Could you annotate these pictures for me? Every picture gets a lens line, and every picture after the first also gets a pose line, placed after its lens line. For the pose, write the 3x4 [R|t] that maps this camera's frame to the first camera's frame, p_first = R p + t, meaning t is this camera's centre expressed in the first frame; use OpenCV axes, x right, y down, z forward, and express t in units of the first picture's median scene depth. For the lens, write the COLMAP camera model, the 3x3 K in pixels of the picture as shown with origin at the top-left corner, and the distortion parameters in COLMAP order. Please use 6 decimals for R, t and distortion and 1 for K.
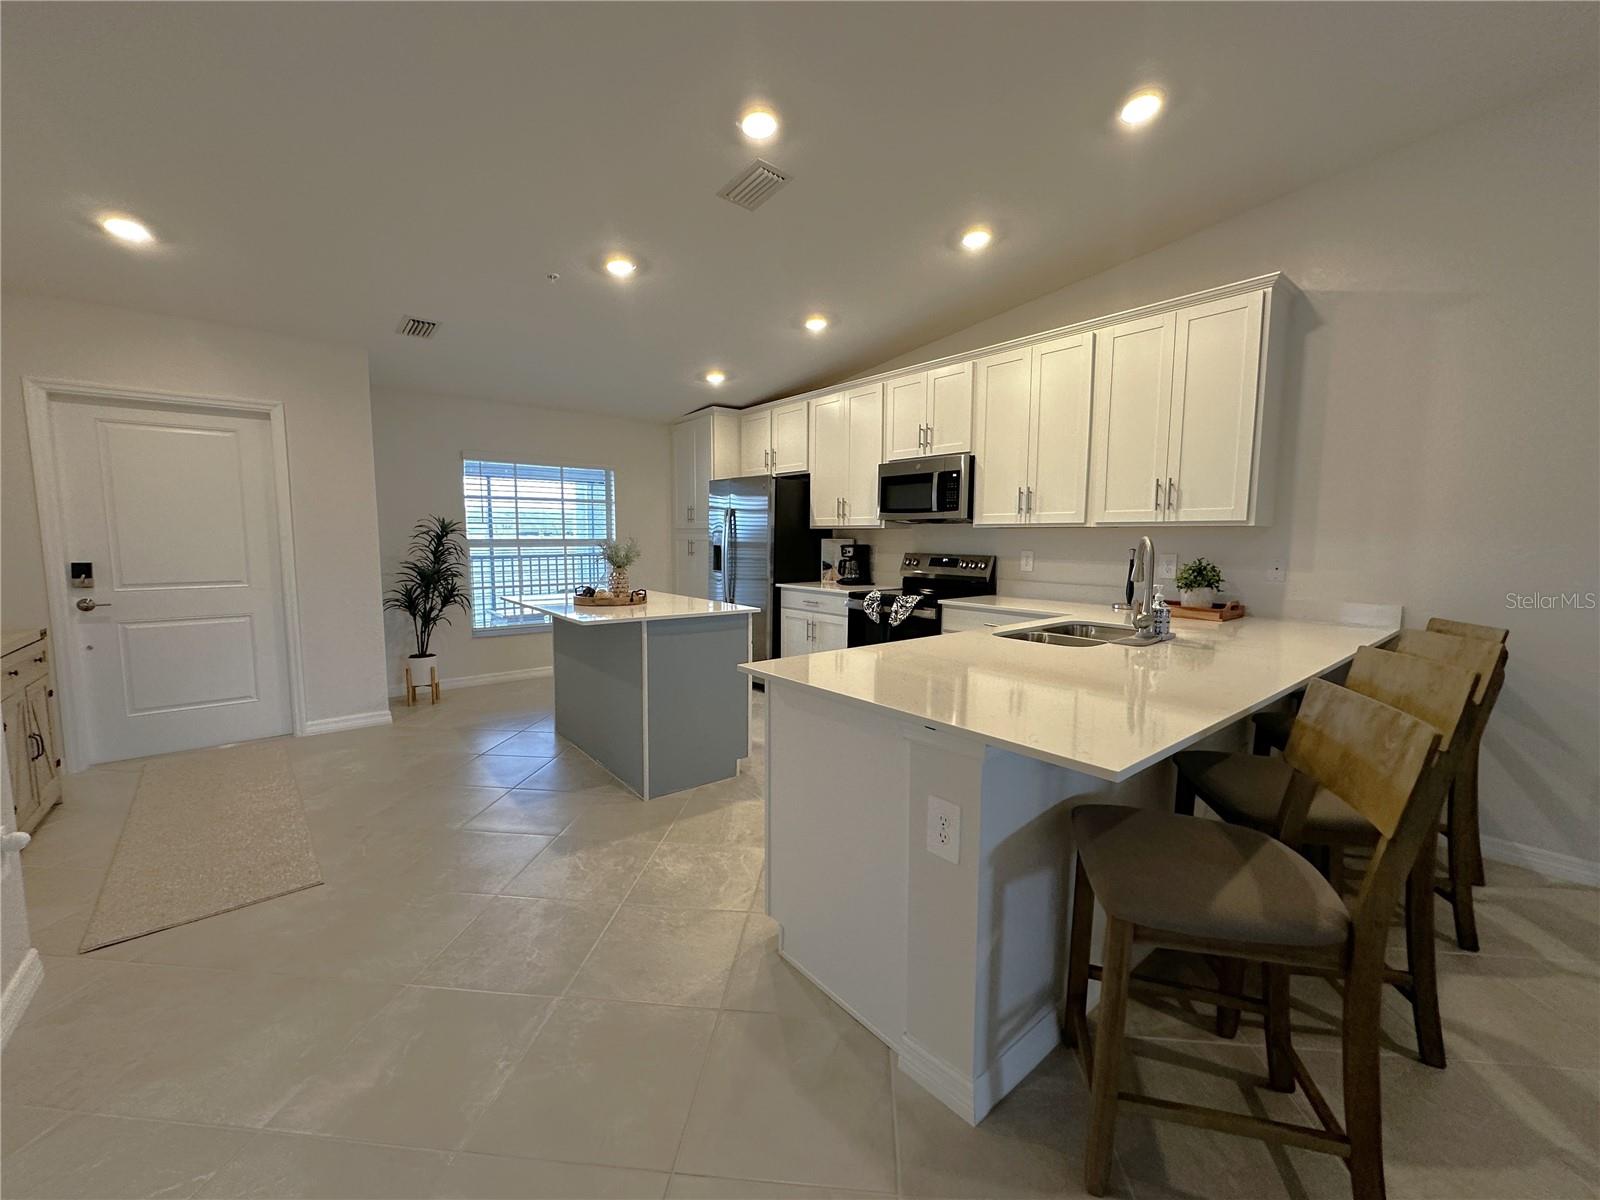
lens RADIAL K [[639.2, 0, 797.7], [0, 639.2, 598.1], [0, 0, 1]] dist [-0.001087, -0.000096]
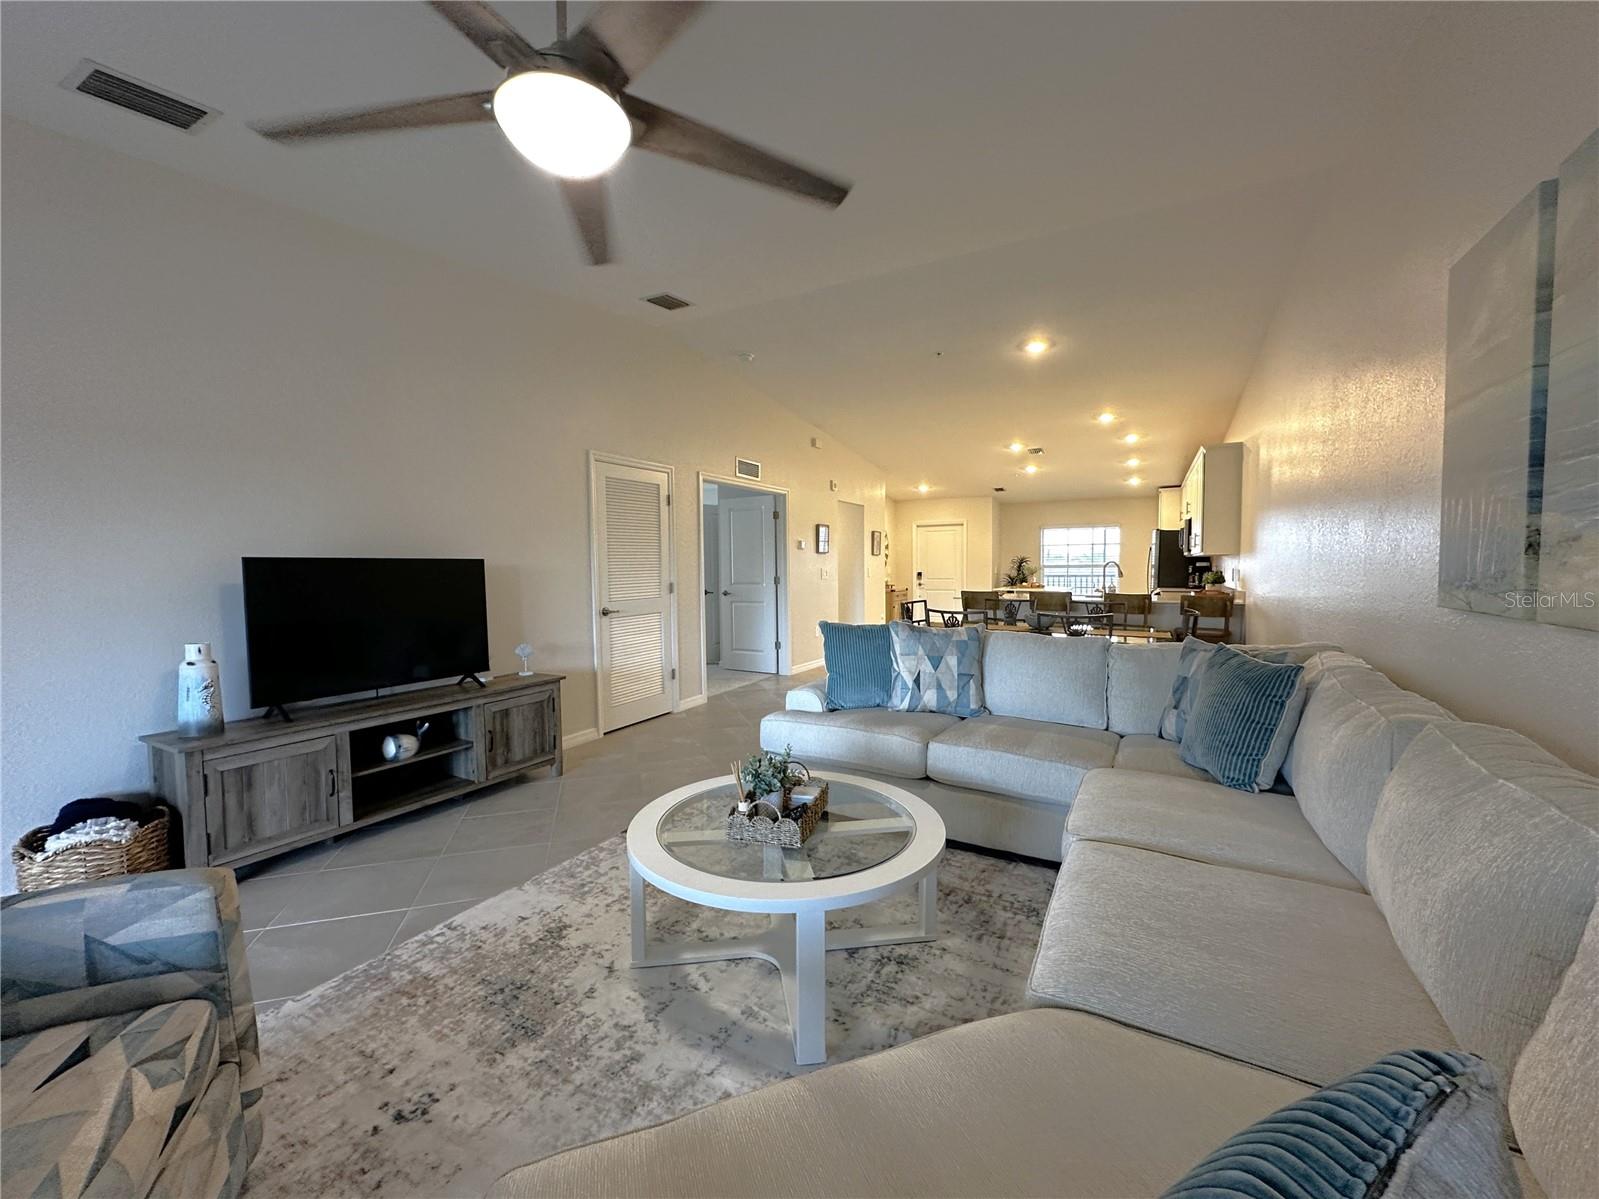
lens RADIAL K [[638.8, 0, 796.8], [0, 638.8, 595.7], [0, 0, 1]] dist [-0.000011, 0.000049]
pose [[0.376097, 0.035929, -0.925884, 1.504653], [-0.080220, 0.996759, 0.006093, 0.085930], [0.923101, 0.071983, 0.377760, -0.756962]]
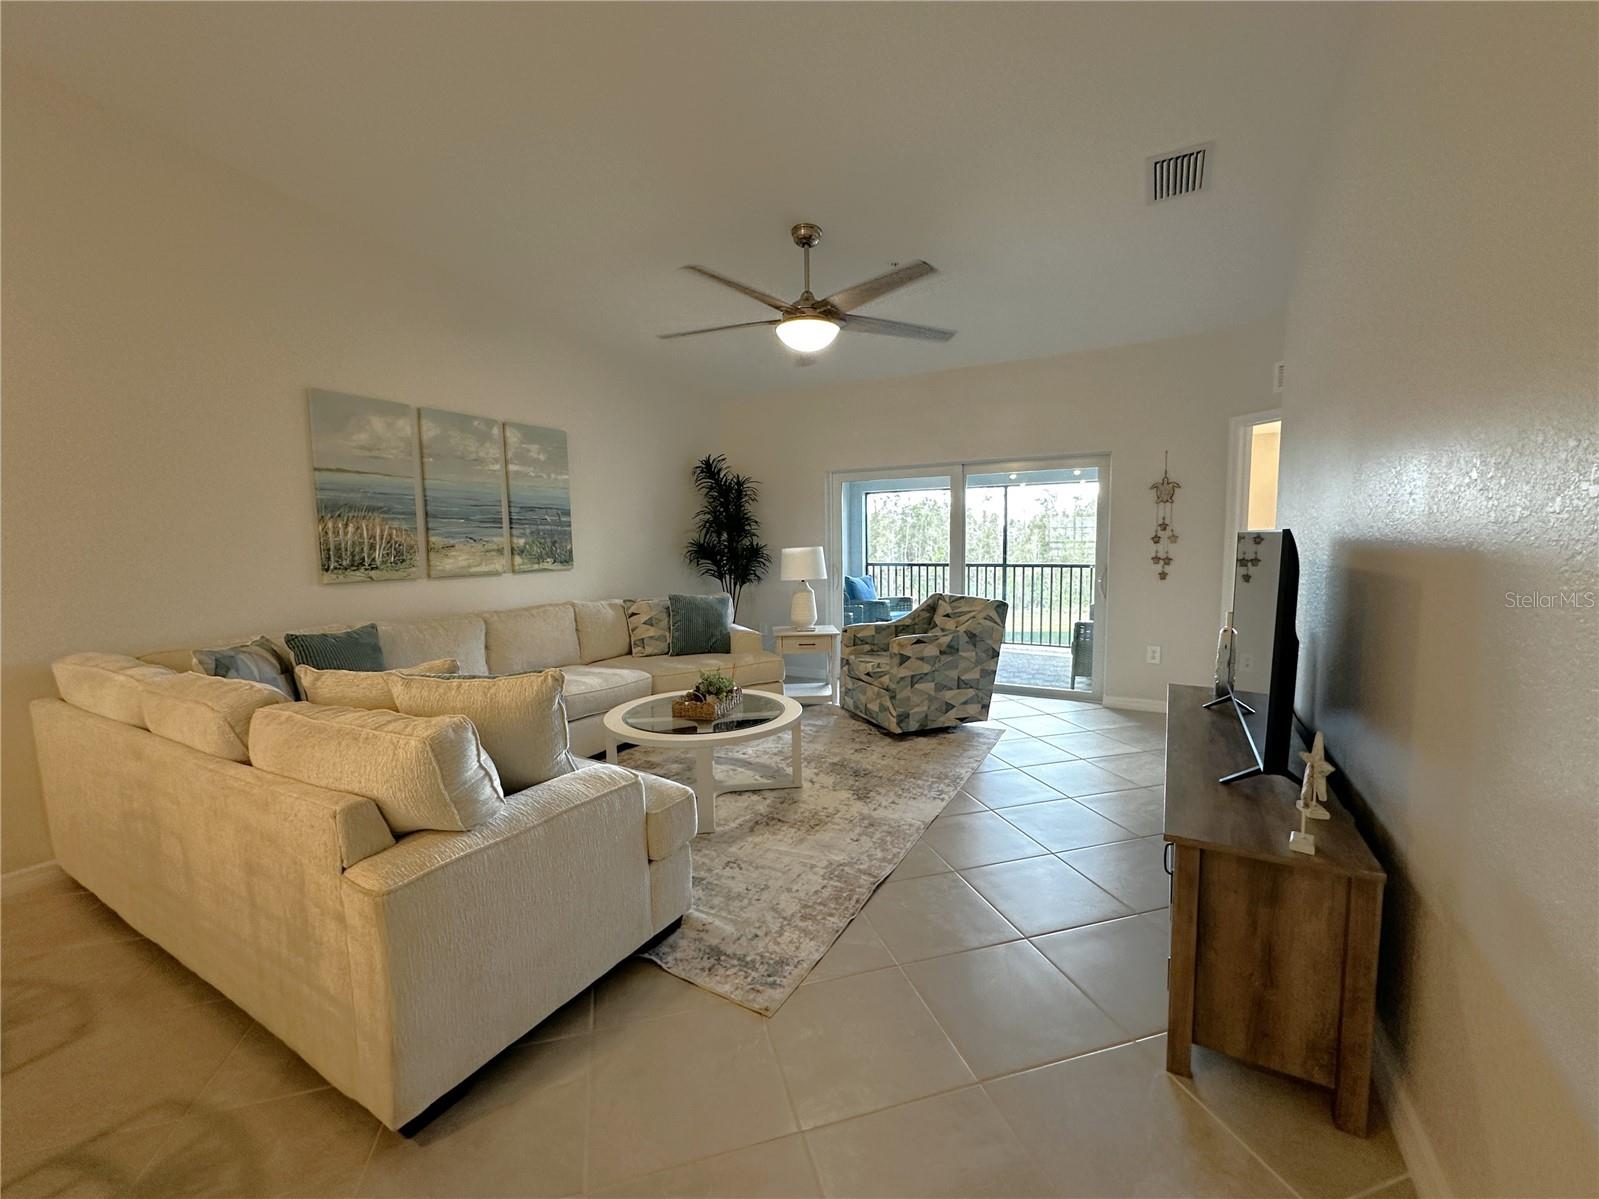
lens RADIAL K [[649.2, 0, 793.0], [0, 649.2, 596.5], [0, 0, 1]] dist [-0.003739, -0.000298]
pose [[-0.364386, -0.078587, 0.927926, 0.313697], [0.103945, 0.986774, 0.124389, 0.036753], [-0.925429, 0.141779, -0.351398, -0.413927]]
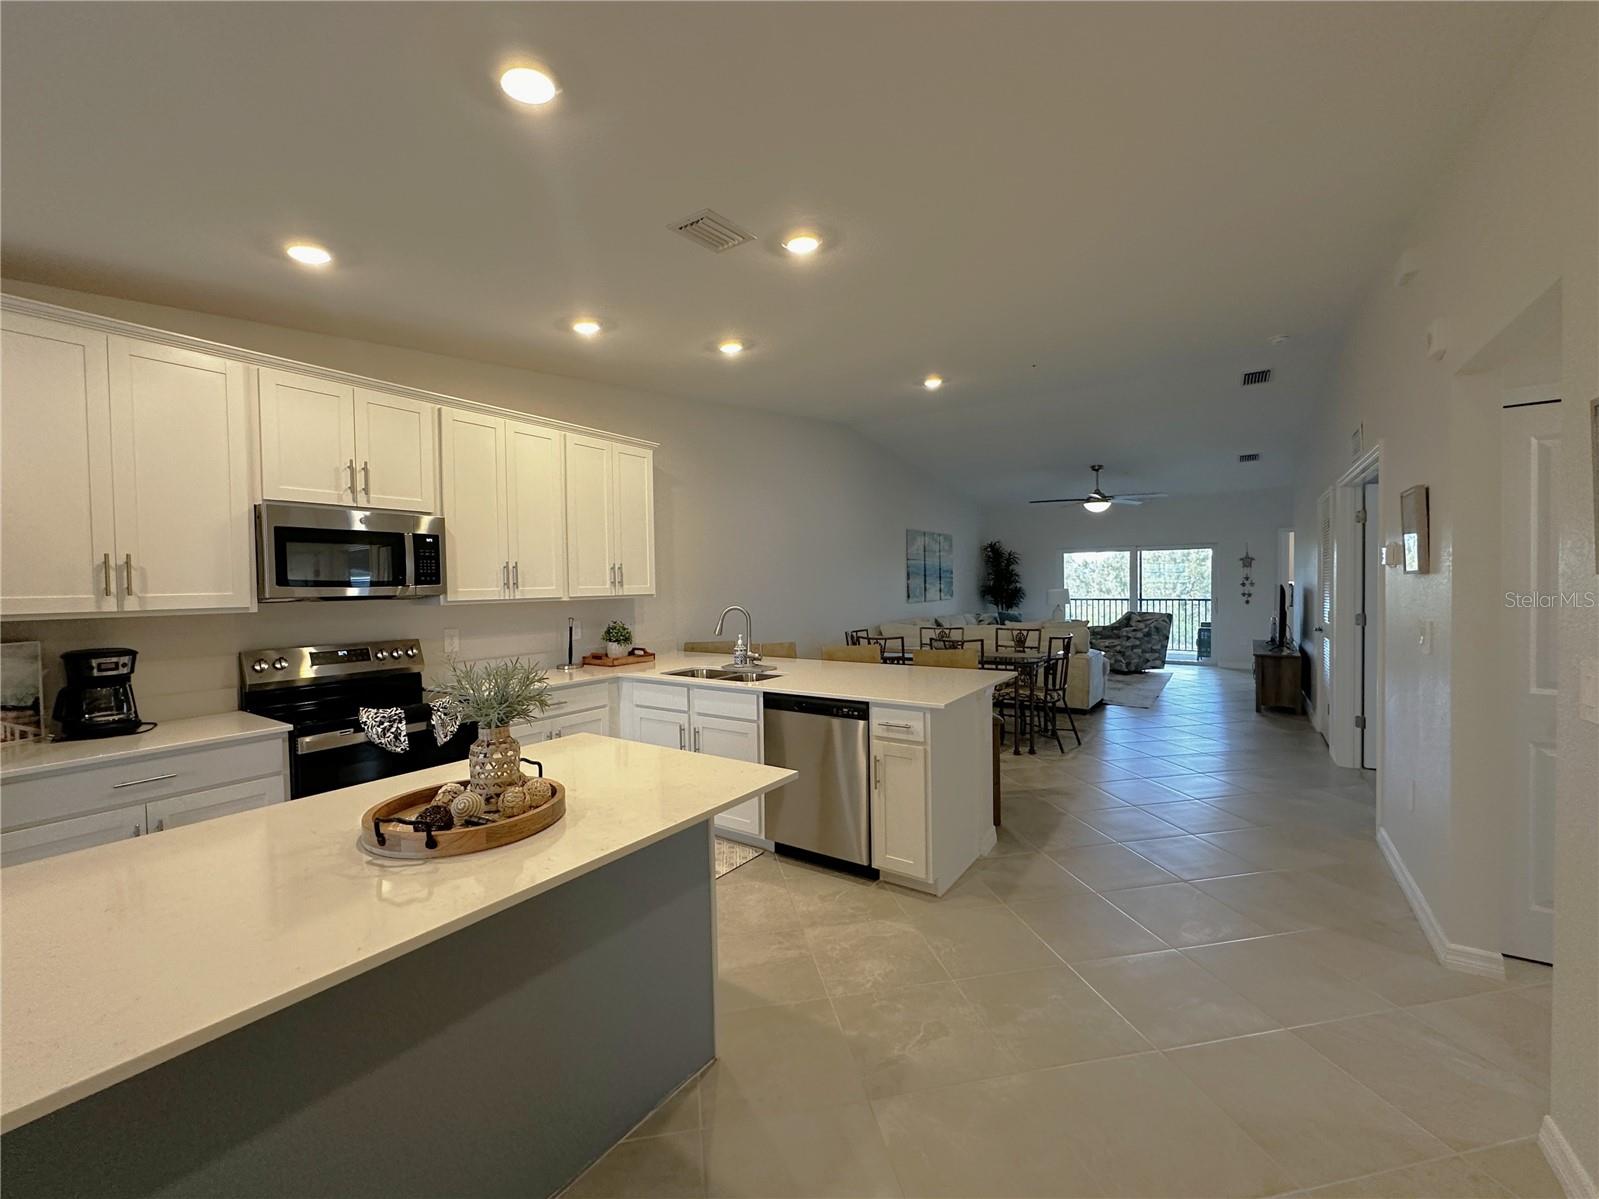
lens RADIAL K [[643.6, 0, 798.4], [0, 643.6, 598.3], [0, 0, 1]] dist [-0.001561, -0.000087]
pose [[-0.284876, -0.022641, 0.958297, -0.604998], [0.109431, 0.992417, 0.055978, -0.108180], [-0.952298, 0.120814, -0.280238, 0.745053]]
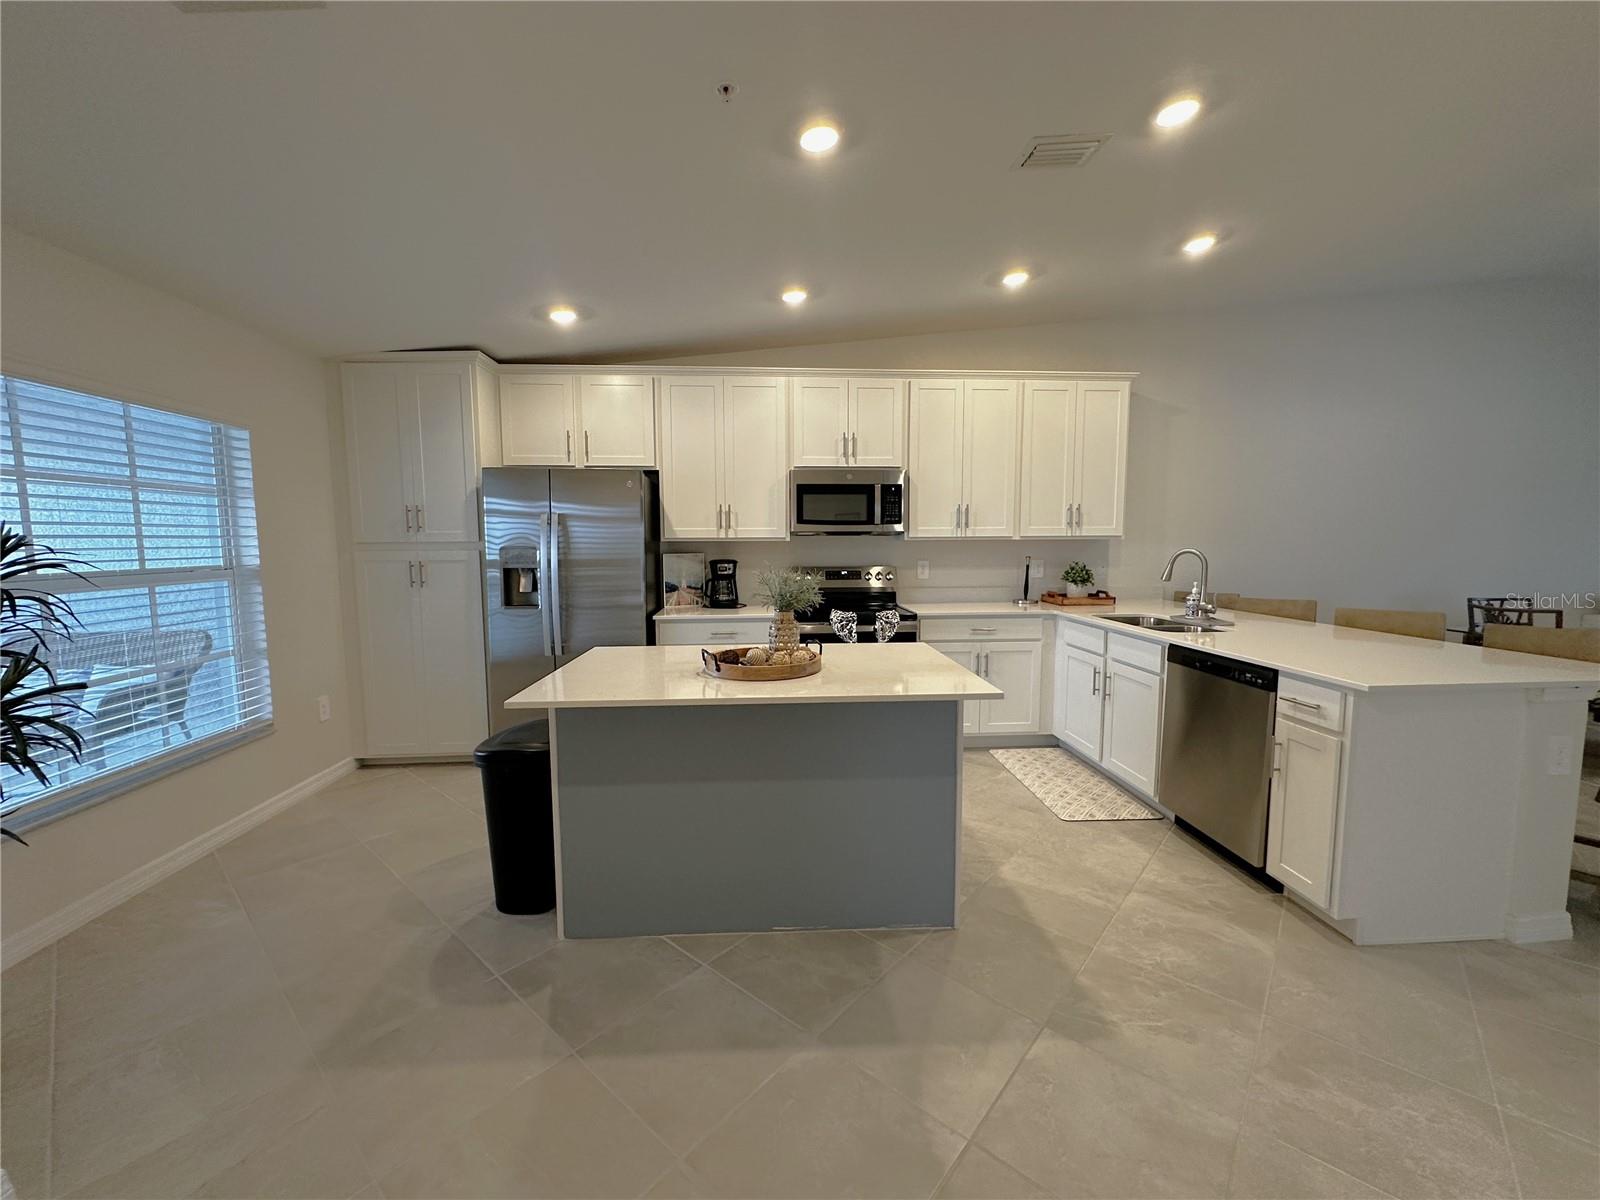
lens RADIAL K [[639.2, 0, 797.7], [0, 639.2, 598.1], [0, 0, 1]] dist [-0.001087, -0.000096]
pose [[0.581043, -0.082869, 0.809643, -0.635293], [0.087761, 0.995382, 0.038899, -0.067810], [-0.809127, 0.048453, 0.585633, 0.503370]]
